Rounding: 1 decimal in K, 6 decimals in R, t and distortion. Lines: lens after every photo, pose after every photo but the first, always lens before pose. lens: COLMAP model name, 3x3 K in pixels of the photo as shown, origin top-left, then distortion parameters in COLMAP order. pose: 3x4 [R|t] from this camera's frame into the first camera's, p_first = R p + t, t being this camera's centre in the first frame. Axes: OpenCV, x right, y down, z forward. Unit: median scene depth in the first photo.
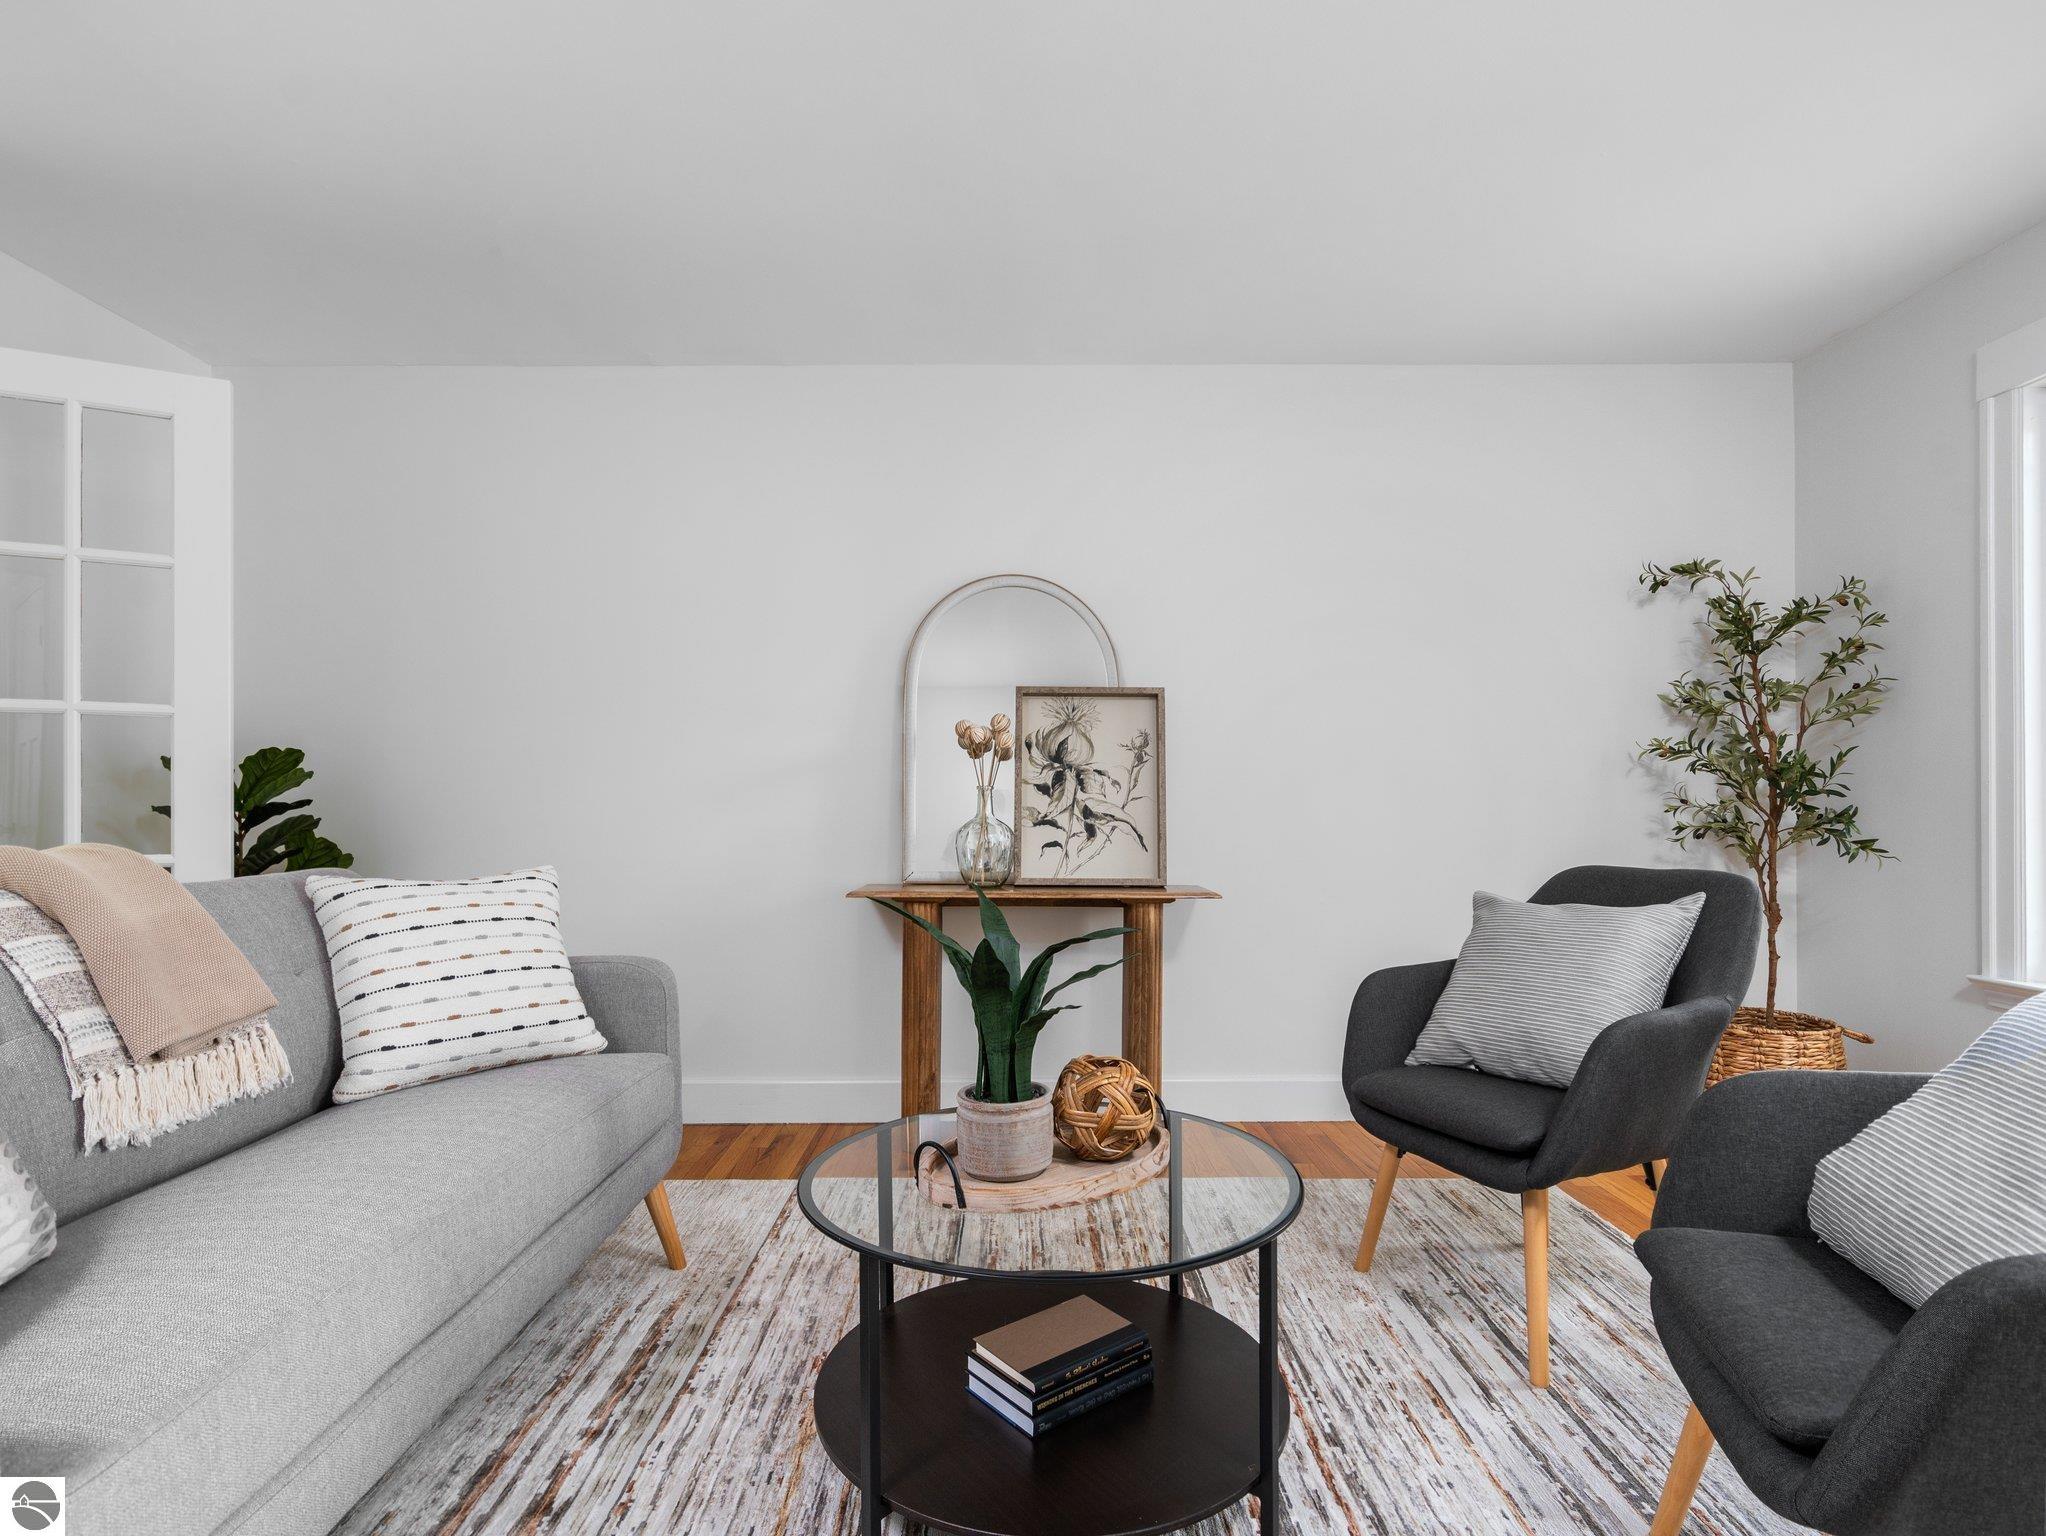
lens RADIAL K [[1041.1, 0, 1033.3], [0, 1041.1, 821.1], [0, 0, 1]] dist [-0.001770, -0.000222]
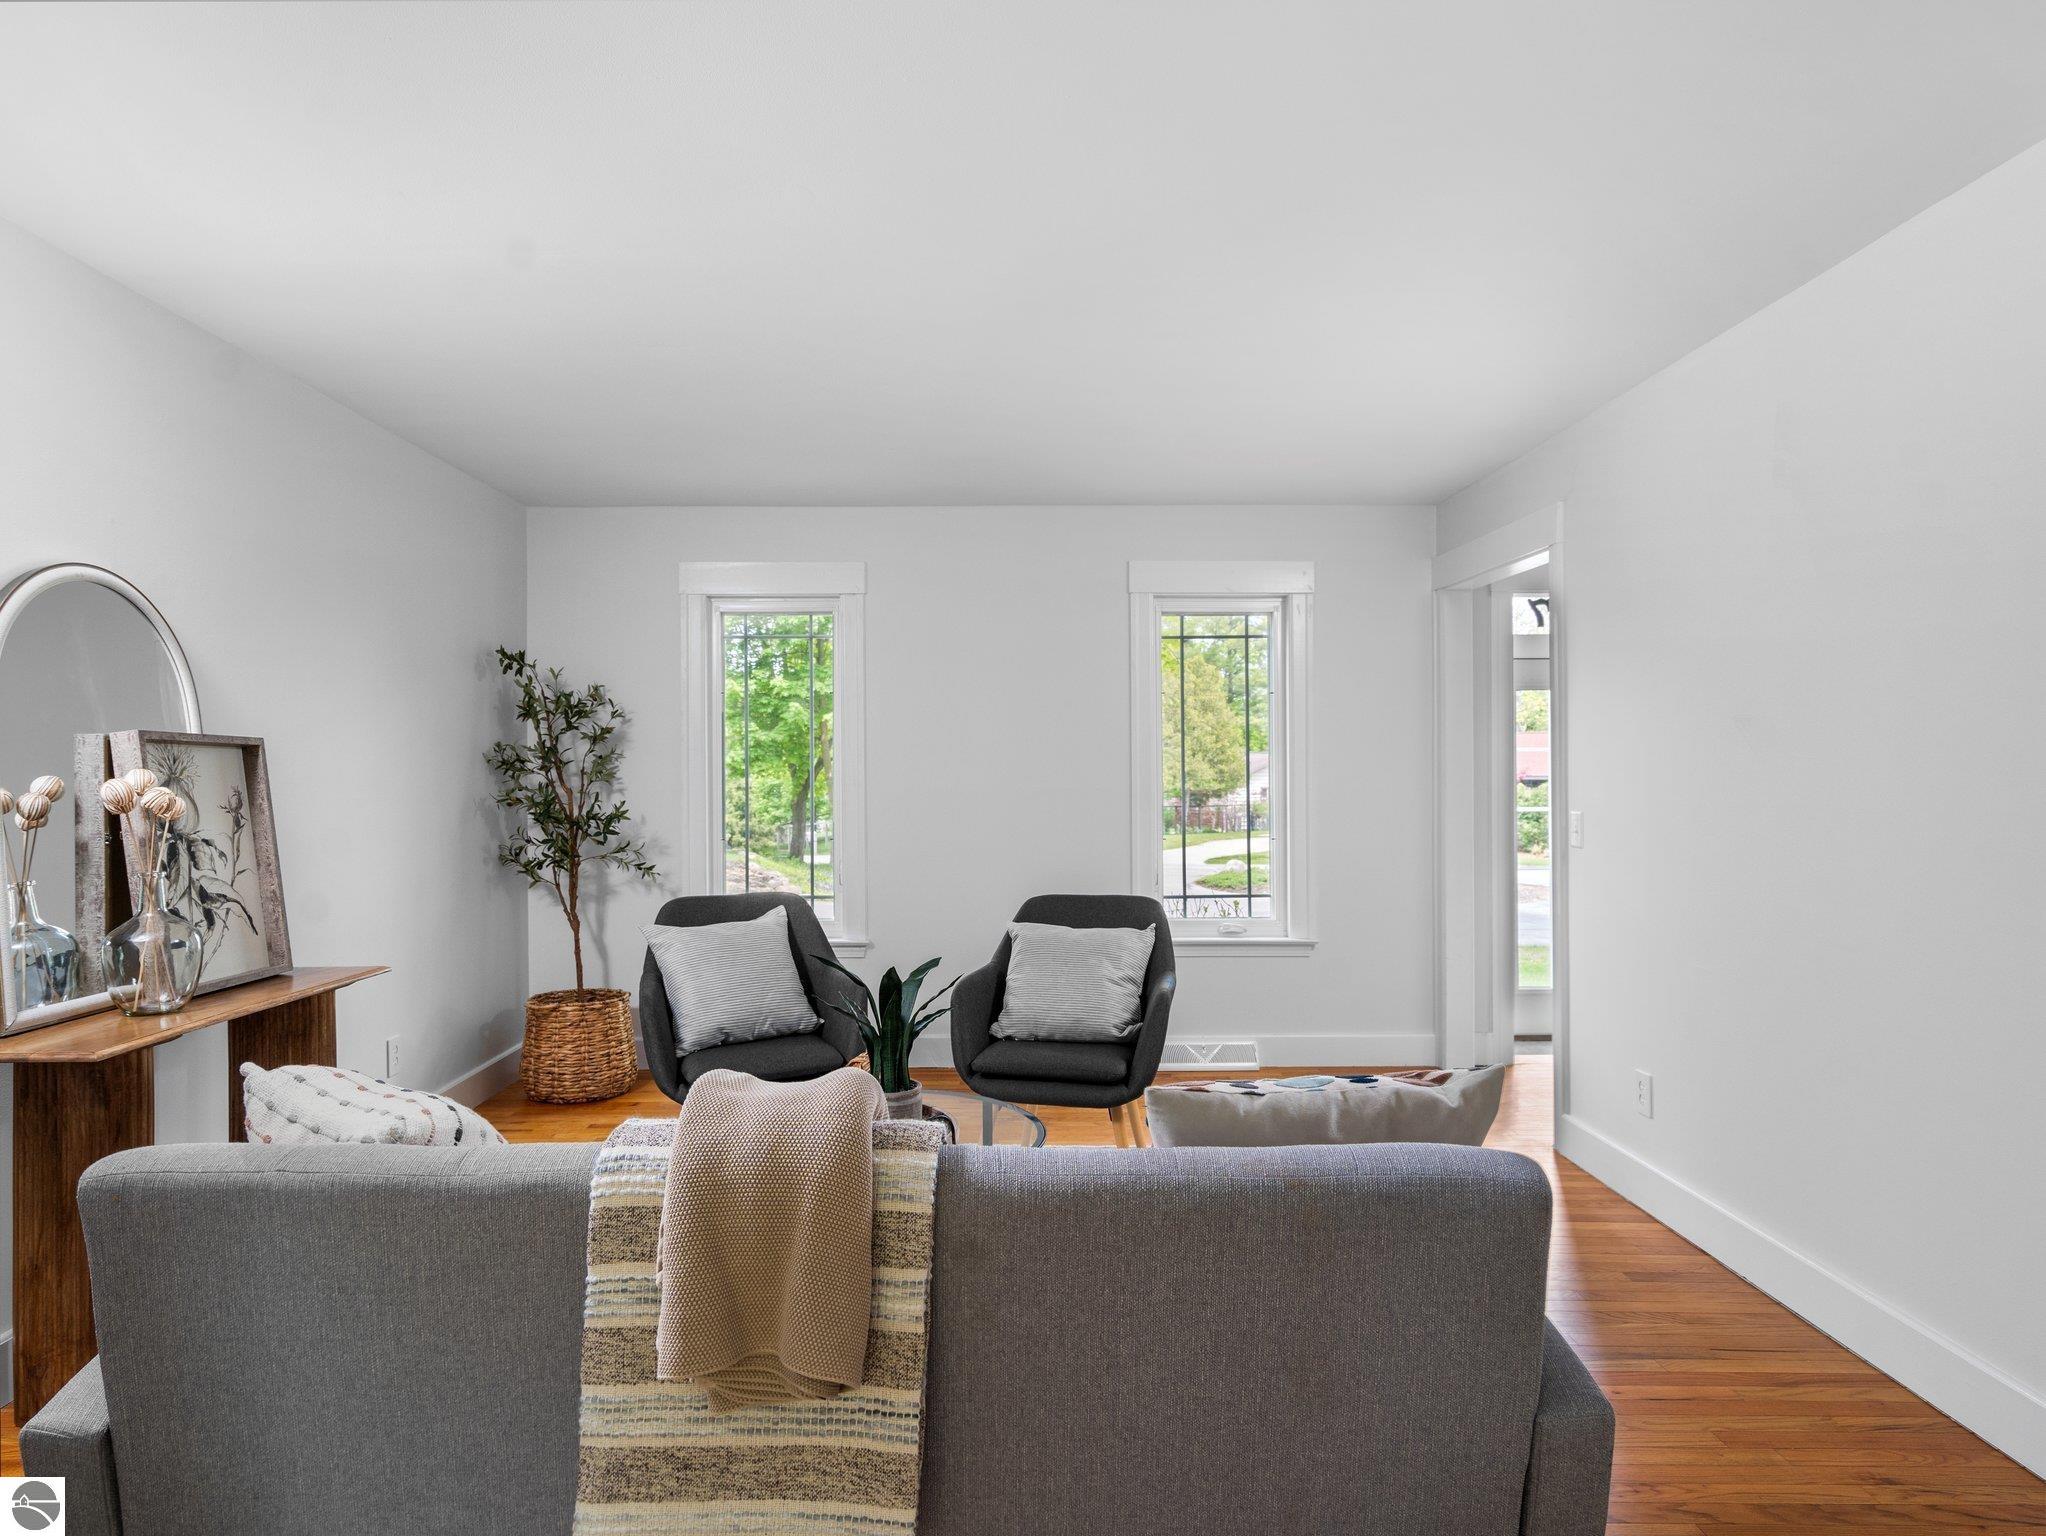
lens RADIAL K [[1216.1, 0, 1021.8], [0, 1216.1, 770.0], [0, 0, 1]] dist [0.001144, 0.000241]
pose [[-0.001397, 0.005050, 0.999986, -0.860493], [0.016017, 0.999859, -0.005027, -0.087208], [-0.999871, 0.016010, -0.001477, 0.386475]]
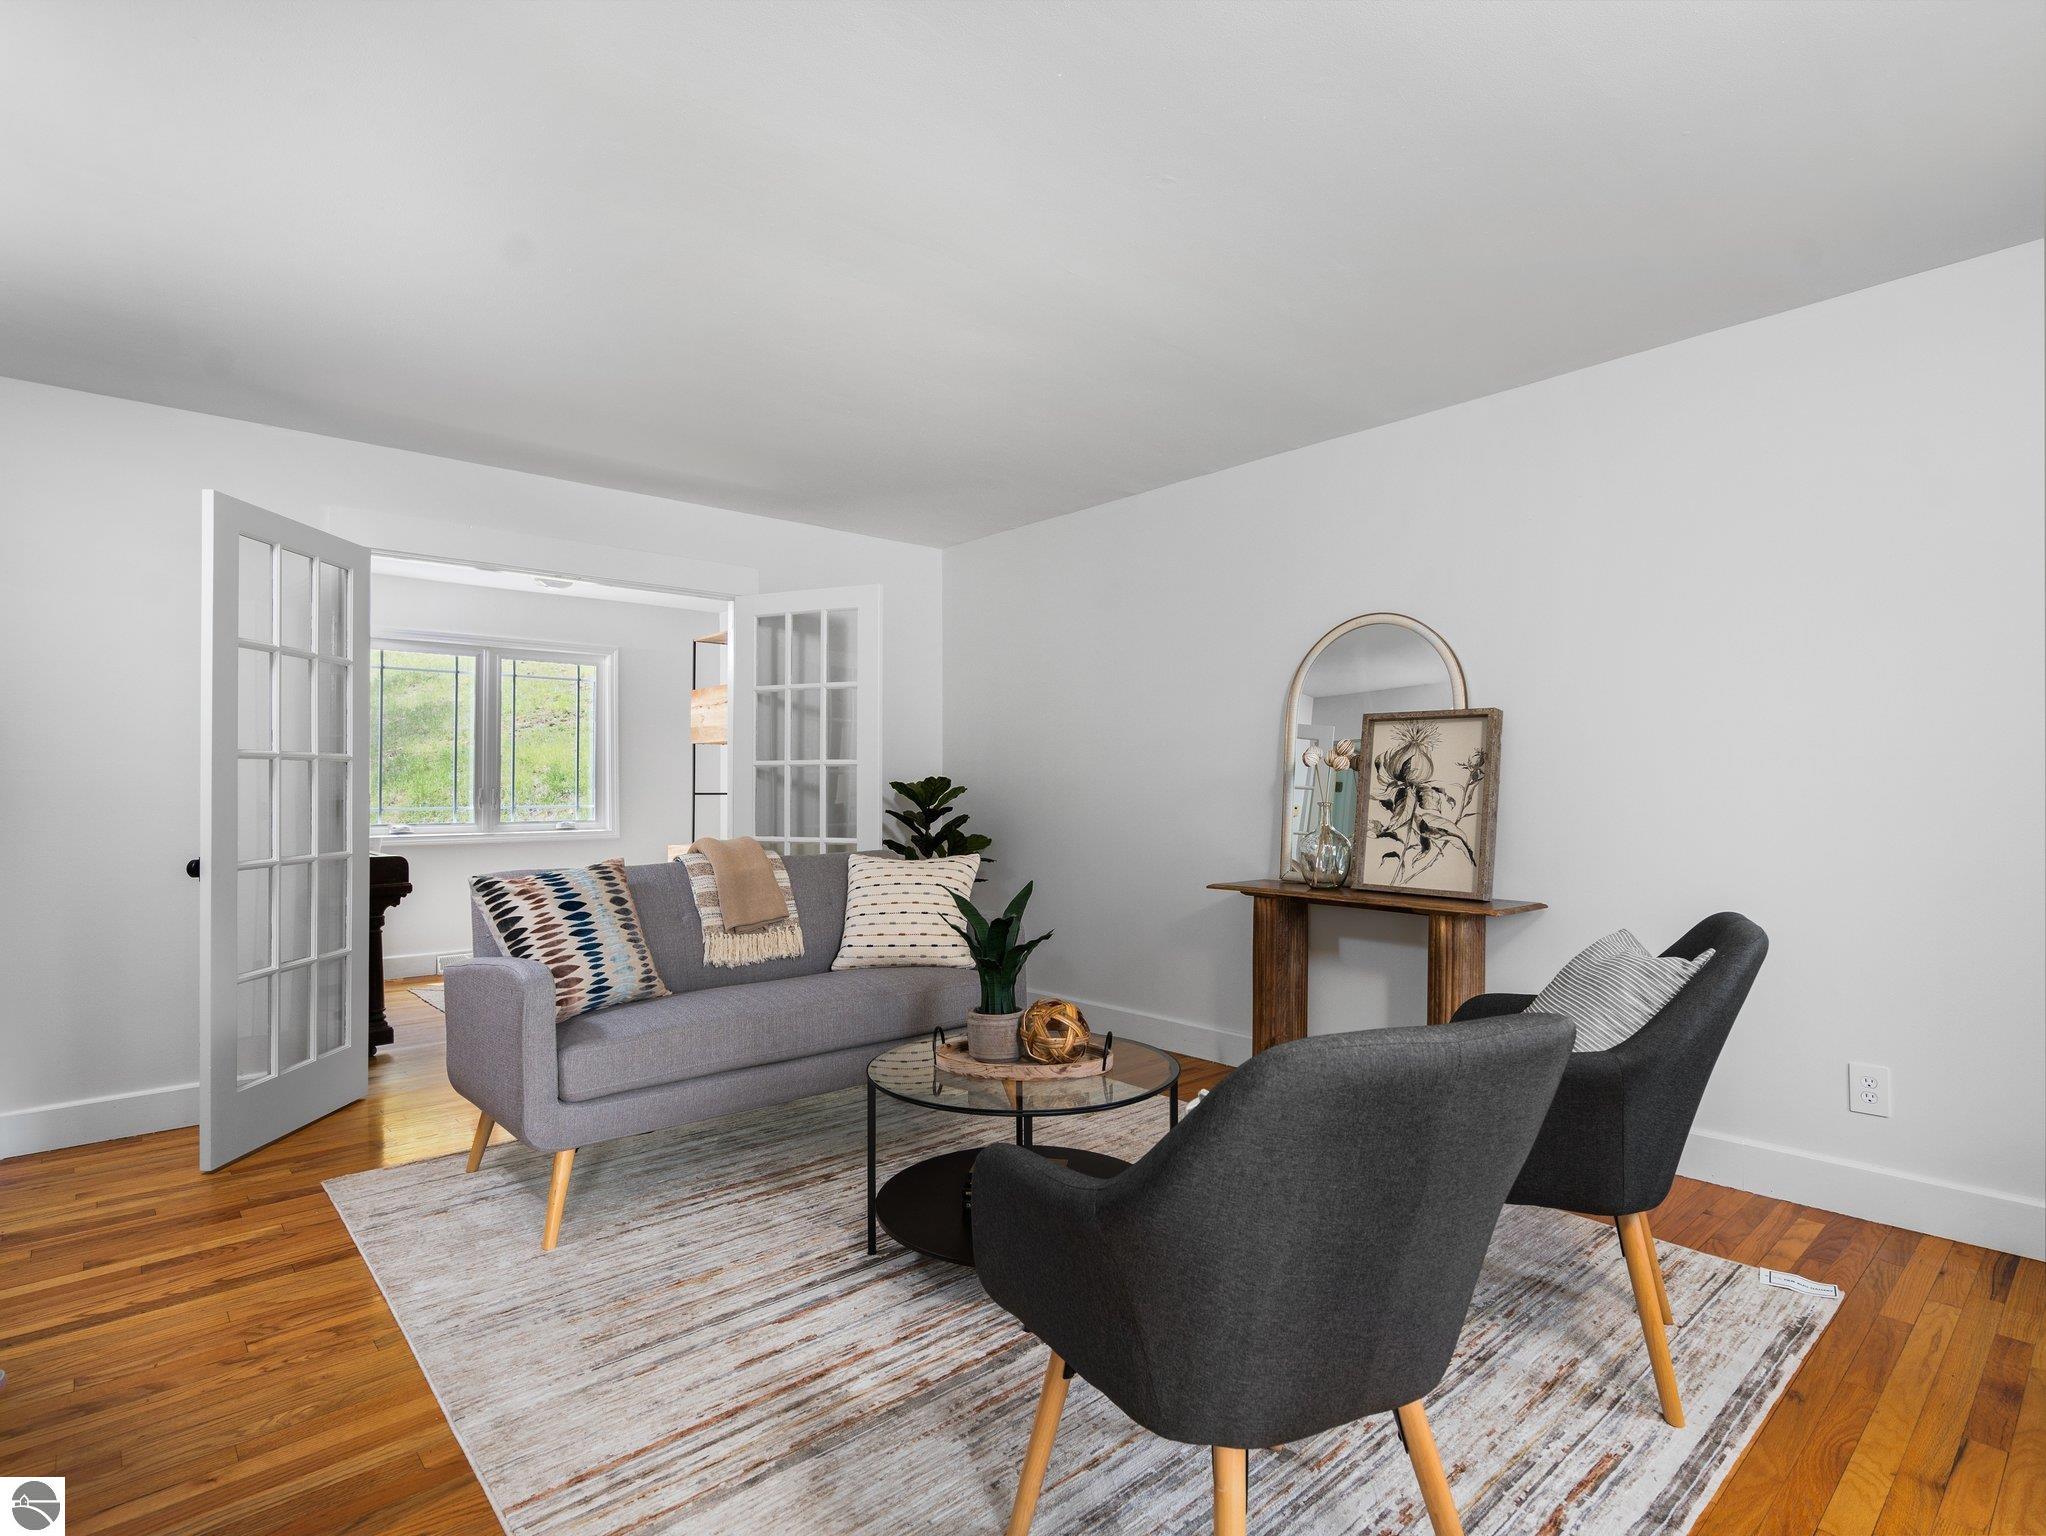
lens RADIAL K [[1041.1, 0, 1023.8], [0, 1041.1, 770.7], [0, 0, 1]] dist [-0.001770, -0.000222]
pose [[0.663535, -0.008816, -0.748093, 0.586780], [-0.010110, 0.999734, -0.020750, -0.040075], [0.748077, 0.021332, 0.663269, -0.032369]]
